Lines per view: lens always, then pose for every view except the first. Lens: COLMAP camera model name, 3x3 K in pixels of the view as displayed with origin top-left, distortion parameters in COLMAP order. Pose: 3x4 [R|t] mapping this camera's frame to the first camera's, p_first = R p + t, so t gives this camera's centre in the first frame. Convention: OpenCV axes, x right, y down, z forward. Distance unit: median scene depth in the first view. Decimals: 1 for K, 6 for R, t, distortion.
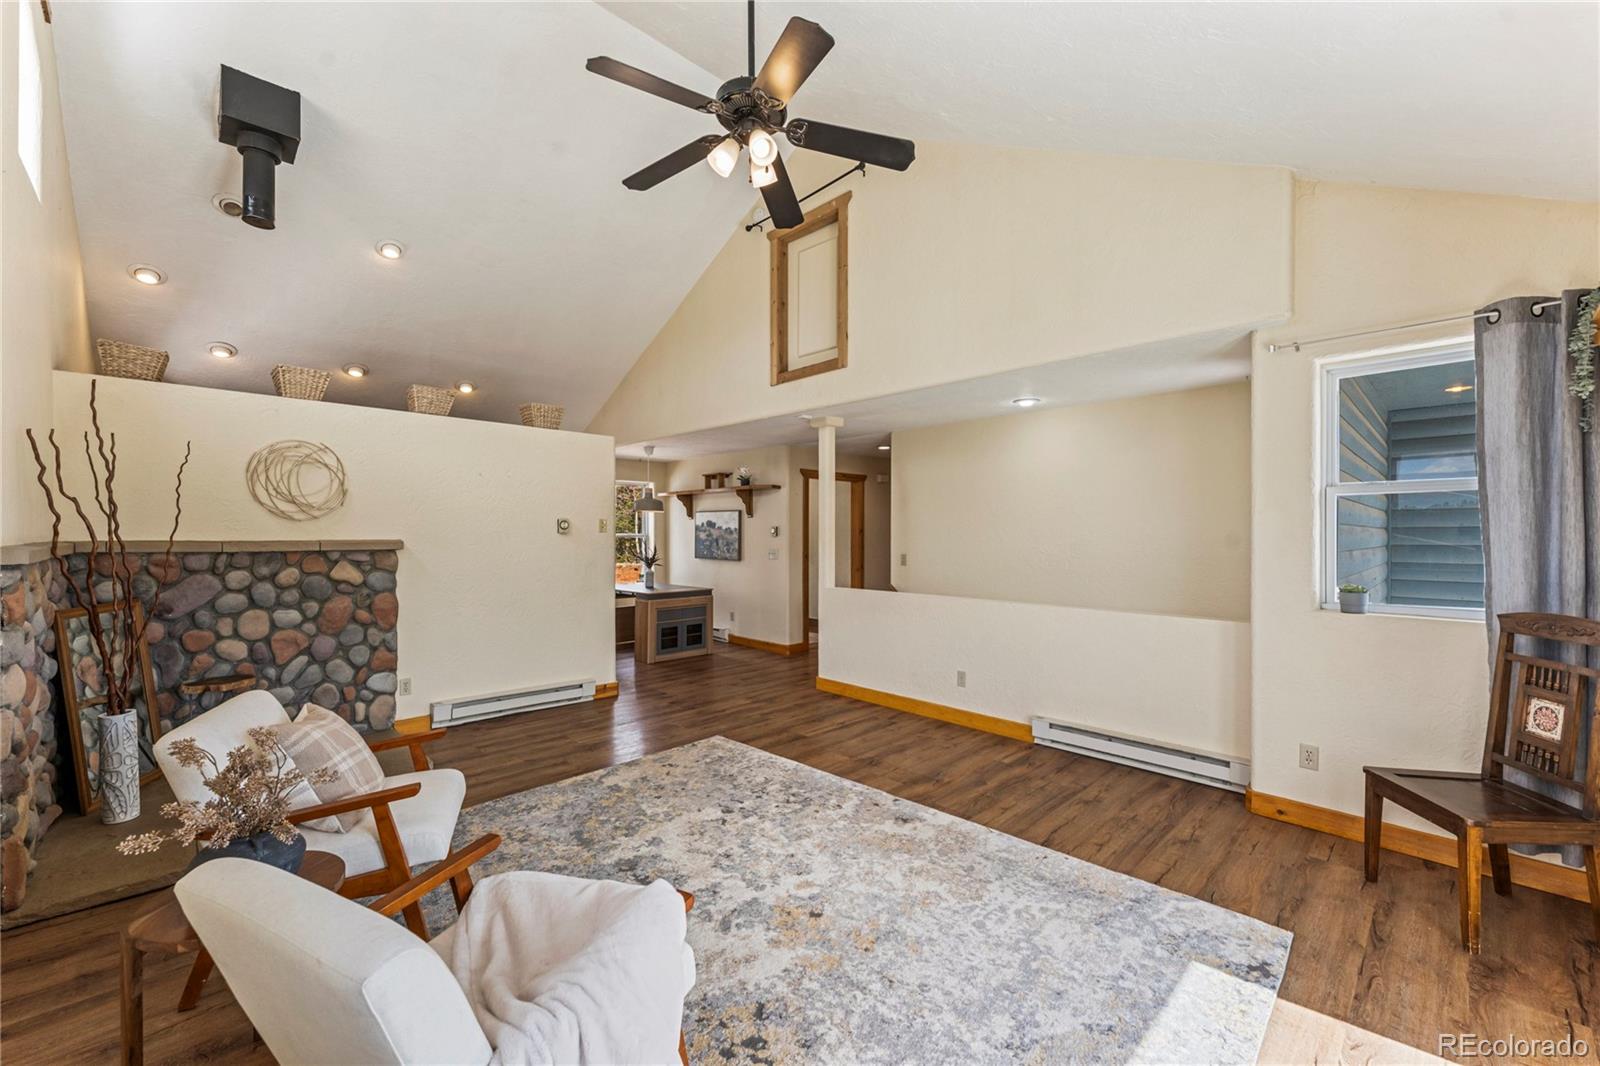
lens RADIAL K [[640.9, 0, 796.2], [0, 640.9, 529.8], [0, 0, 1]] dist [0.001476, -0.000195]
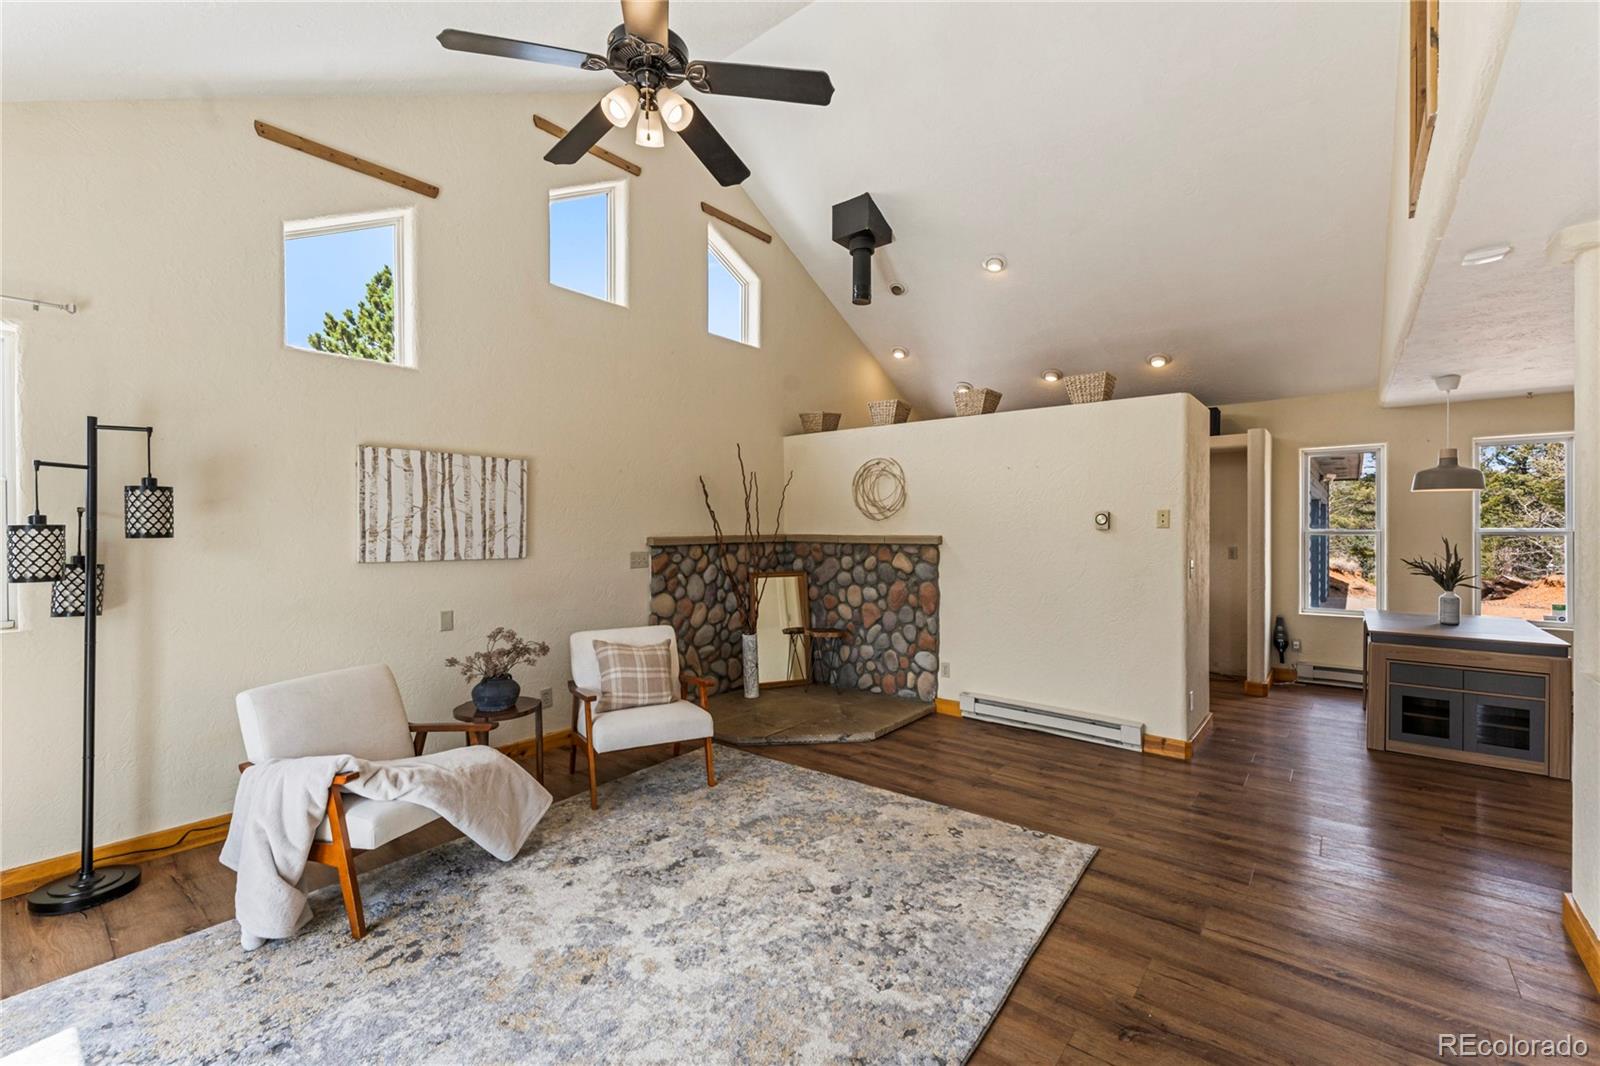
lens RADIAL K [[669.0, 0, 798.2], [0, 669.0, 528.3], [0, 0, 1]] dist [-0.004257, -0.000383]
pose [[0.113971, -0.001123, -0.993483, 0.570239], [0.007186, 0.999974, -0.000306, 0.001975], [0.993458, -0.007104, 0.113976, 0.714133]]
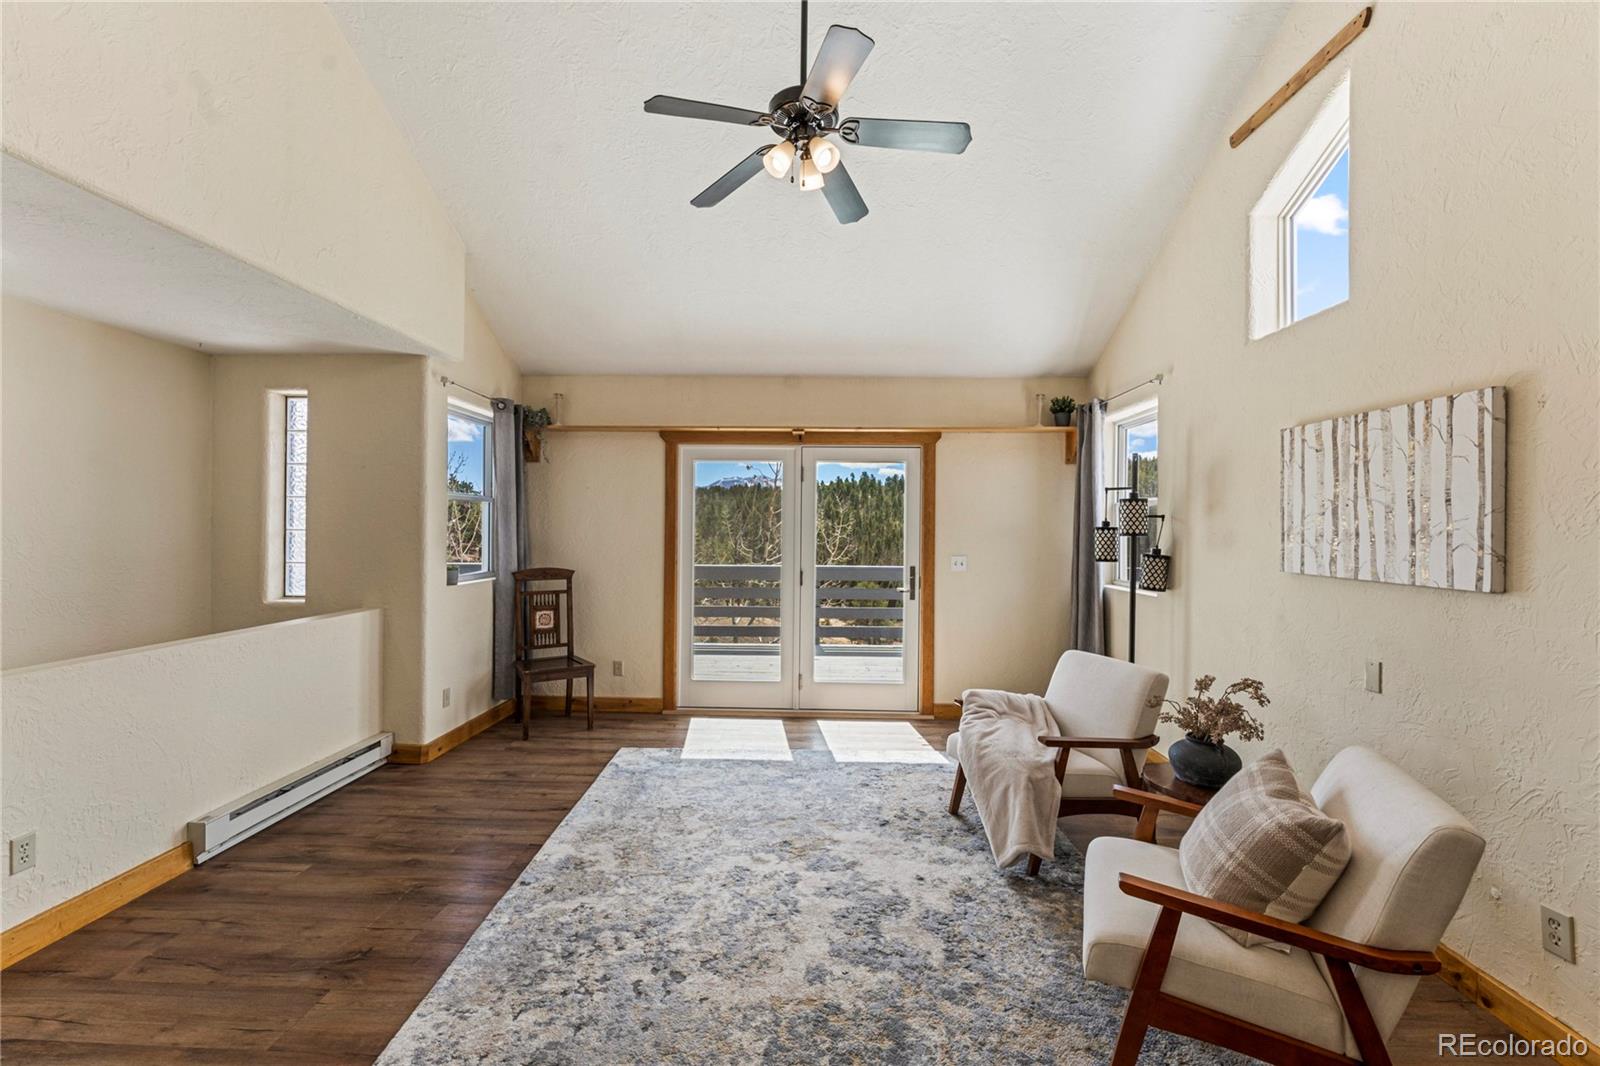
lens RADIAL K [[669.0, 0, 798.2], [0, 669.0, 528.3], [0, 0, 1]] dist [-0.004257, -0.000383]
pose [[-0.697137, -0.004171, 0.716926, -0.538802], [-0.009553, 0.999948, -0.003472, 0.003551], [-0.716874, -0.009269, -0.697141, 1.132792]]
